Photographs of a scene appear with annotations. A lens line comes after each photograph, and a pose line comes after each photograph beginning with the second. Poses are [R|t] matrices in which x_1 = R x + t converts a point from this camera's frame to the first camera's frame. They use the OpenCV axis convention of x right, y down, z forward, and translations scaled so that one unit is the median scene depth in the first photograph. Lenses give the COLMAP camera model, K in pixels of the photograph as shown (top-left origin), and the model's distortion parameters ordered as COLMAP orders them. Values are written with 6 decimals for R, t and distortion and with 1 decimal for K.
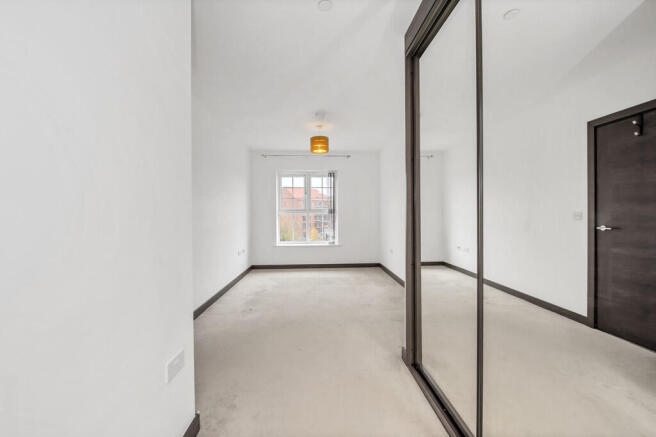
lens RADIAL K [[270.5, 0, 328.0], [0, 270.5, 218.5], [0, 0, 1]] dist [-0.001407, -0.000356]
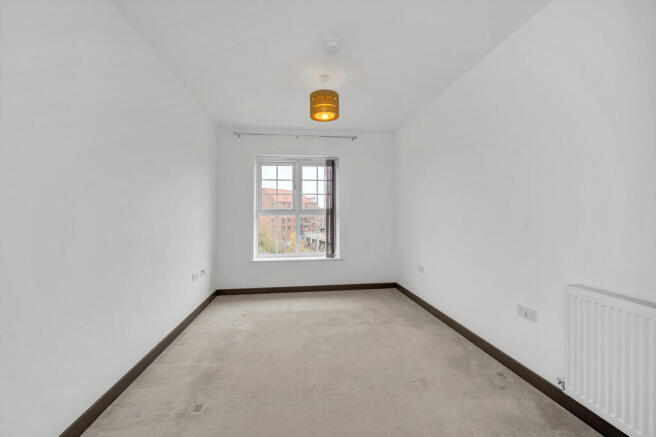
lens RADIAL K [[279.0, 0, 326.0], [0, 279.0, 204.6], [0, 0, 1]] dist [-0.000514, -0.000095]
pose [[0.998038, 0.001329, 0.062599, -0.047438], [0.002369, 0.998257, -0.058962, -0.002795], [-0.062568, 0.058994, 0.996296, 0.256028]]
